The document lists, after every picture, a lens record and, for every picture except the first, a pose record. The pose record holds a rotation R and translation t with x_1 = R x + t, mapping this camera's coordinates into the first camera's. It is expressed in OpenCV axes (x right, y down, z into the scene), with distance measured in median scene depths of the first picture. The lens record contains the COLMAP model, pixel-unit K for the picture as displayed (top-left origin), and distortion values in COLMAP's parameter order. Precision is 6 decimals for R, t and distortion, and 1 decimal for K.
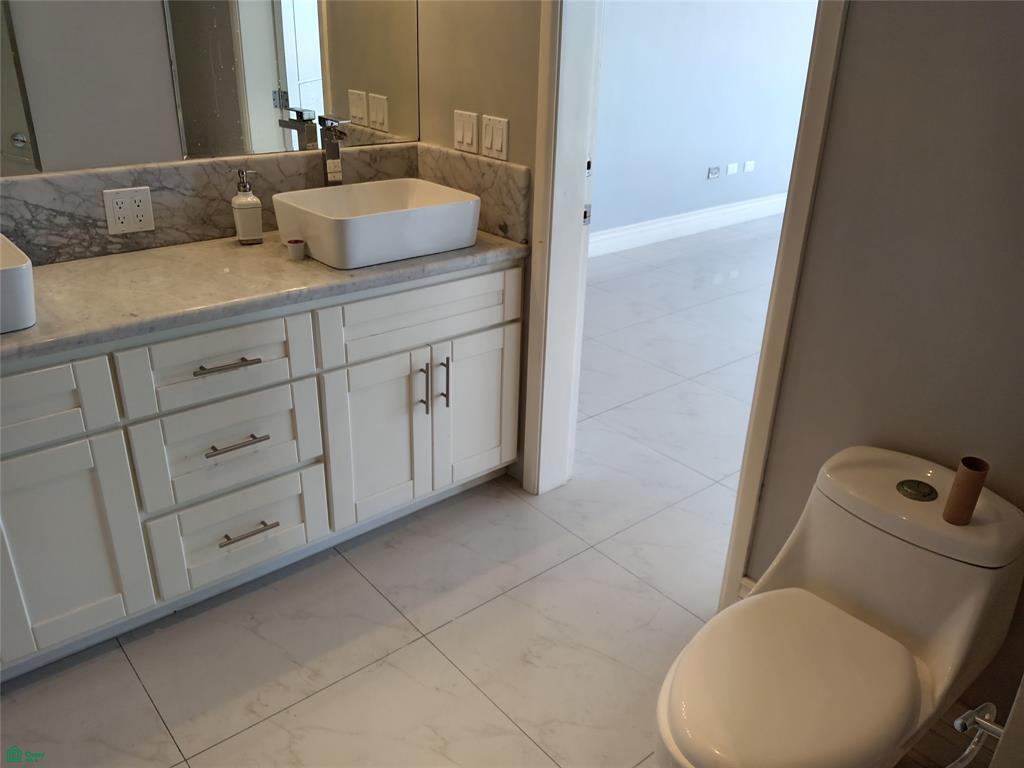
lens RADIAL K [[810.9, 0, 512.0], [0, 810.9, 384.0], [0, 0, 1]] dist [0.056577, -0.114302]
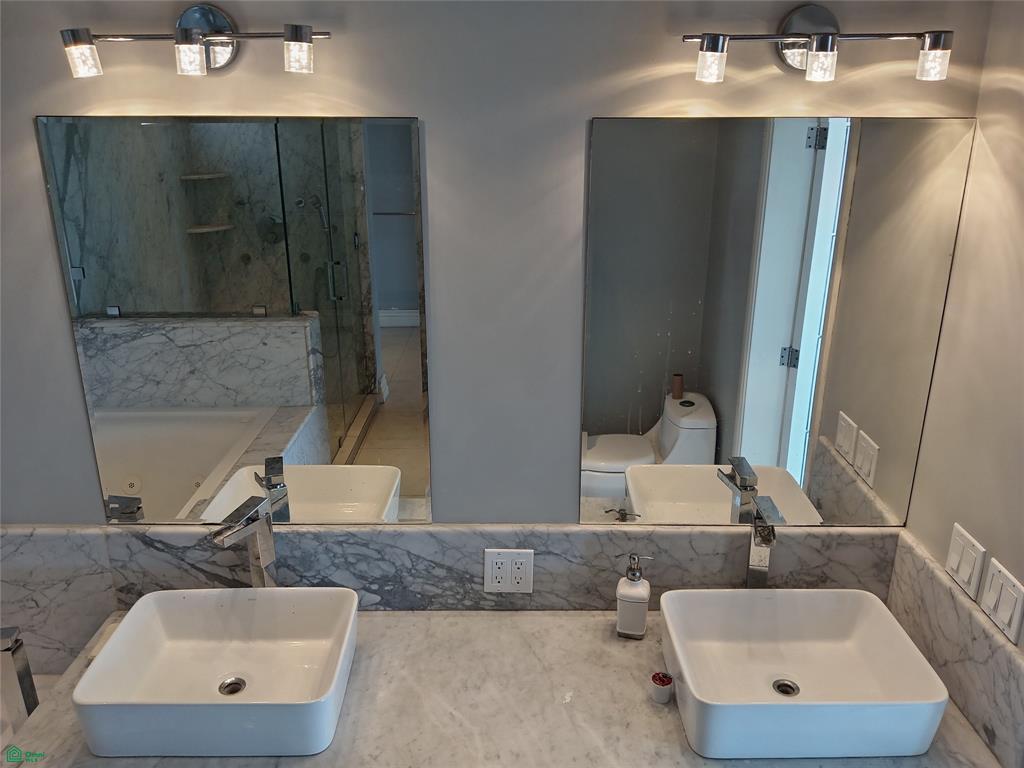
lens RADIAL K [[810.9, 0, 512.0], [0, 810.9, 384.0], [0, 0, 1]] dist [0.056577, -0.114302]
pose [[0.767706, 0.176378, -0.616051, 0.050882], [-0.248804, 0.967995, -0.032912, -0.382053], [0.590529, 0.178542, 0.787018, 0.257197]]
